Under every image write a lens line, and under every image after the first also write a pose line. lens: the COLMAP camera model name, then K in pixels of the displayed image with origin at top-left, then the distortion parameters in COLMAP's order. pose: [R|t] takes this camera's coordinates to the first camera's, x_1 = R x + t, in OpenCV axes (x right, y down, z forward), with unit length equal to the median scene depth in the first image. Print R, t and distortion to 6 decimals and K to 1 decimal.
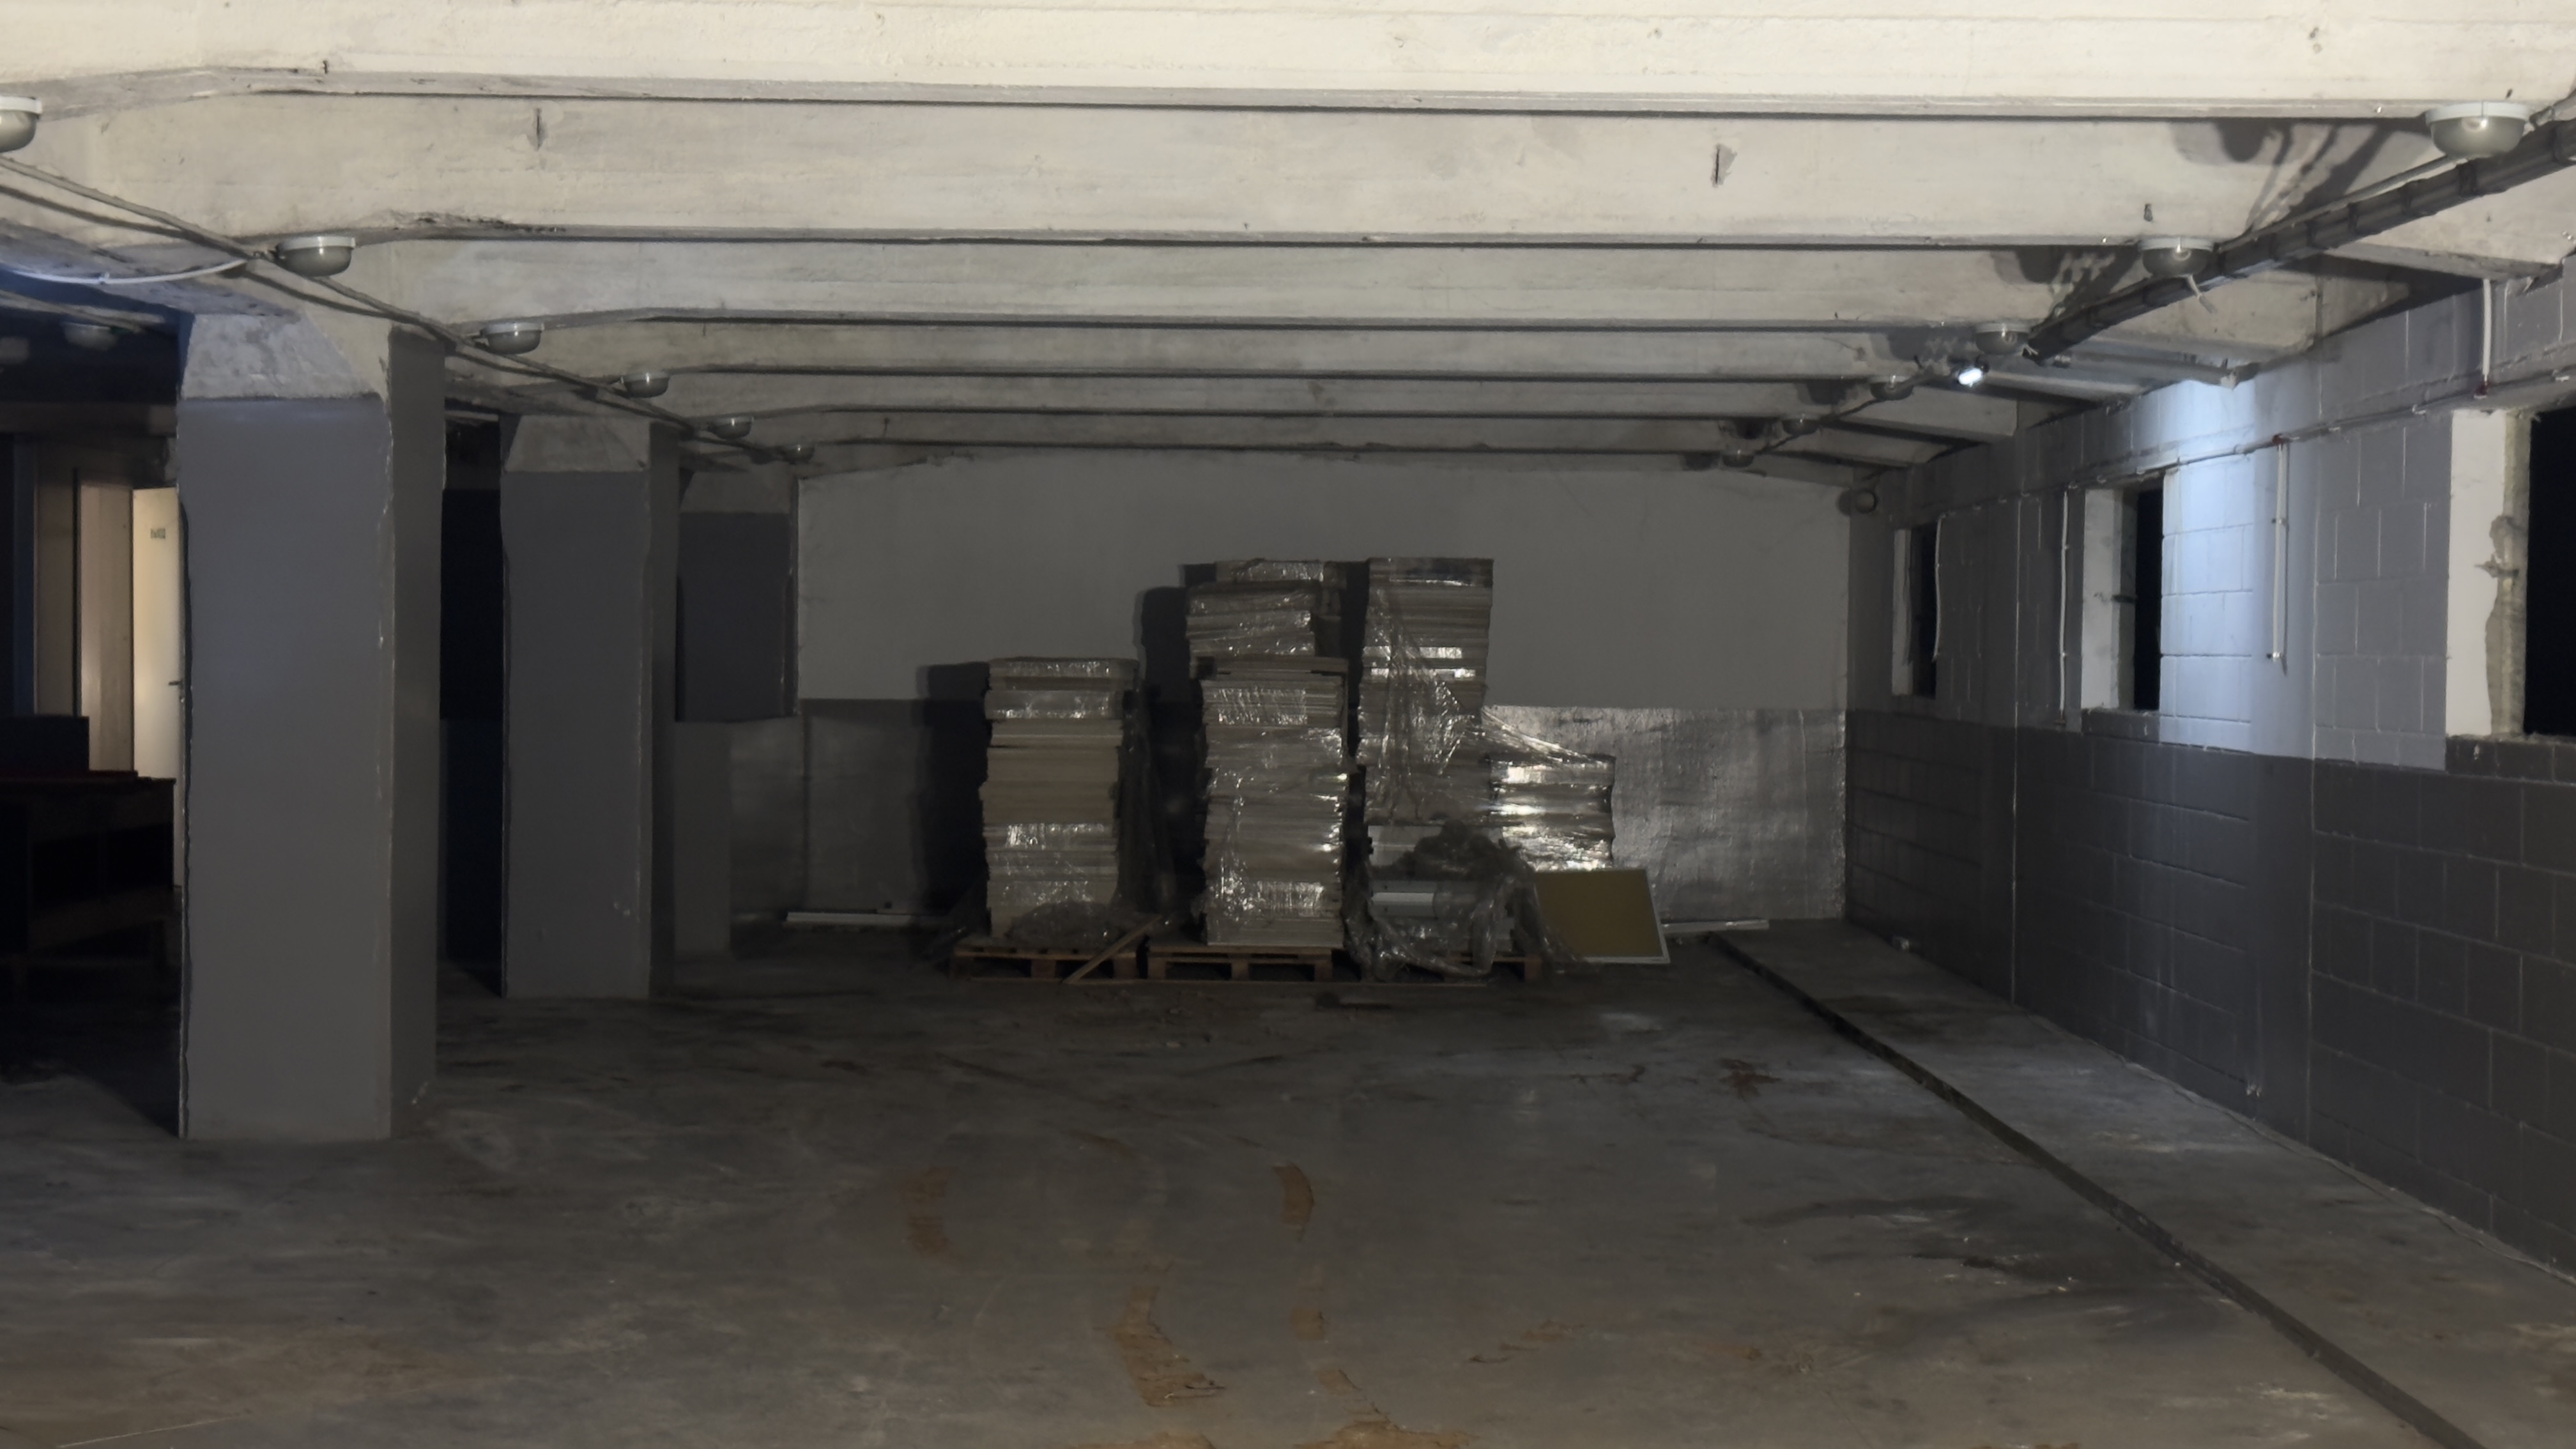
lens RADIAL K [[3631.2, 0, 1279.0], [0, 3631.2, 722.9], [0, 0, 1]] dist [0.178166, 0.000000]
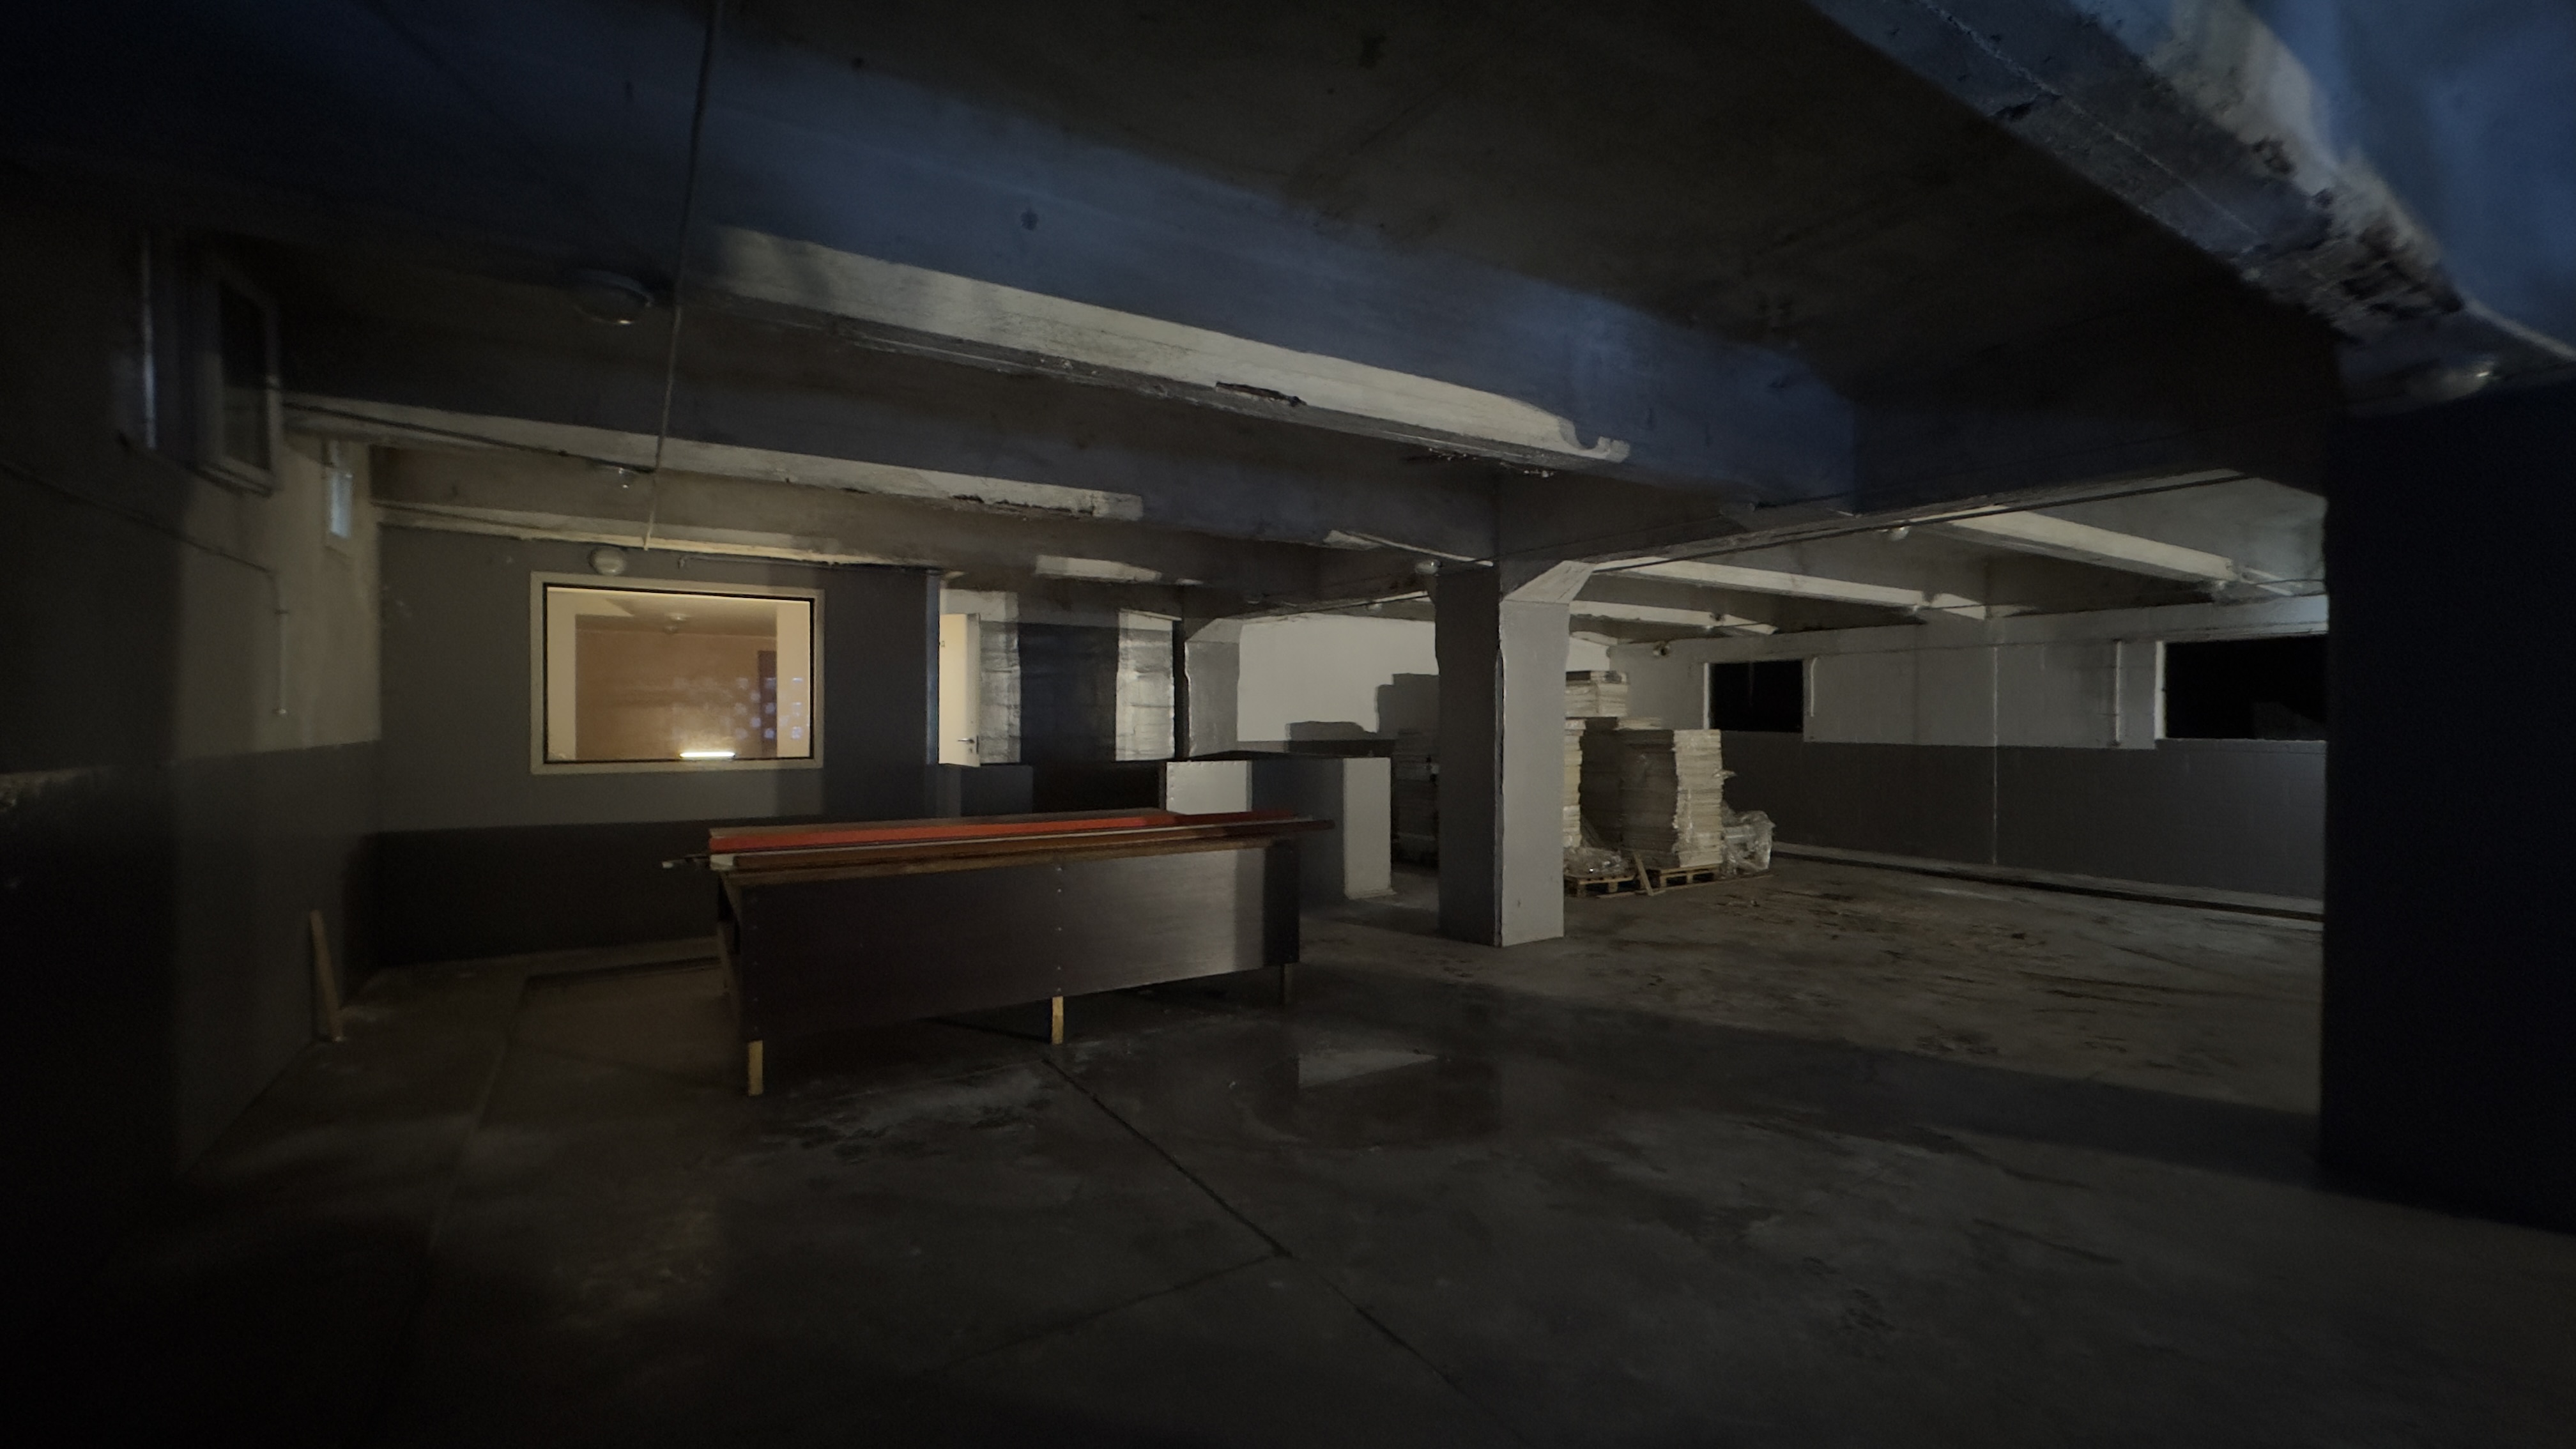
lens RADIAL K [[1026.5, 0, 1288.9], [0, 1026.5, 726.6], [0, 0, 1]] dist [0.001168, 0.001708]
pose [[0.841910, -0.016891, 0.539354, -0.460057], [0.023618, 0.999706, -0.005557, -0.013600], [-0.539101, 0.017417, 0.842061, 0.633177]]
